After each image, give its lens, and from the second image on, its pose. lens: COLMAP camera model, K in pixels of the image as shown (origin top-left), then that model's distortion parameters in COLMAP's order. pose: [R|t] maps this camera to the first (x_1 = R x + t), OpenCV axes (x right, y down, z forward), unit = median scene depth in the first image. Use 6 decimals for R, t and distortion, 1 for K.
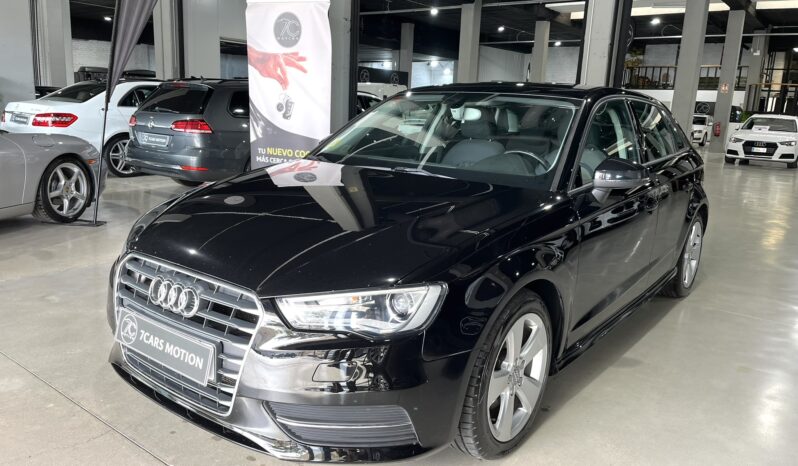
lens RADIAL K [[600.4, 0, 399.0], [0, 600.4, 233.0], [0, 0, 1]] dist [0.028593, -0.050898]
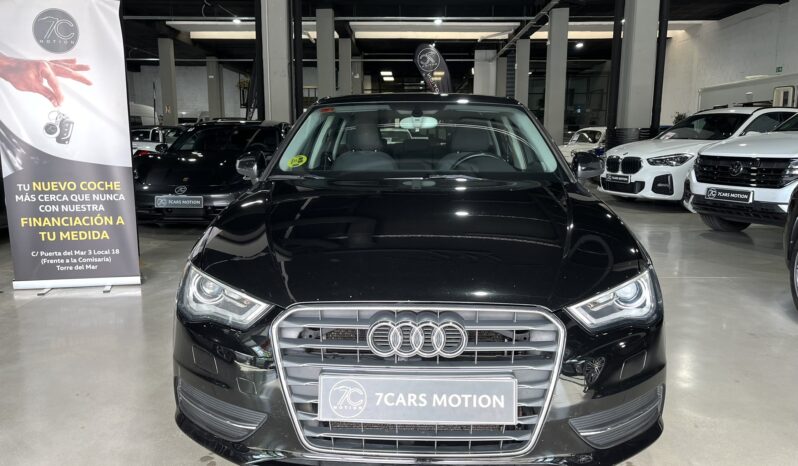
lens RADIAL K [[600.4, 0, 399.0], [0, 600.4, 233.0], [0, 0, 1]] dist [0.028593, -0.050898]
pose [[0.797895, -0.135189, 0.587441, -0.317240], [0.154068, 0.987895, 0.018082, -0.021761], [-0.582775, 0.076079, 0.809065, 0.121862]]
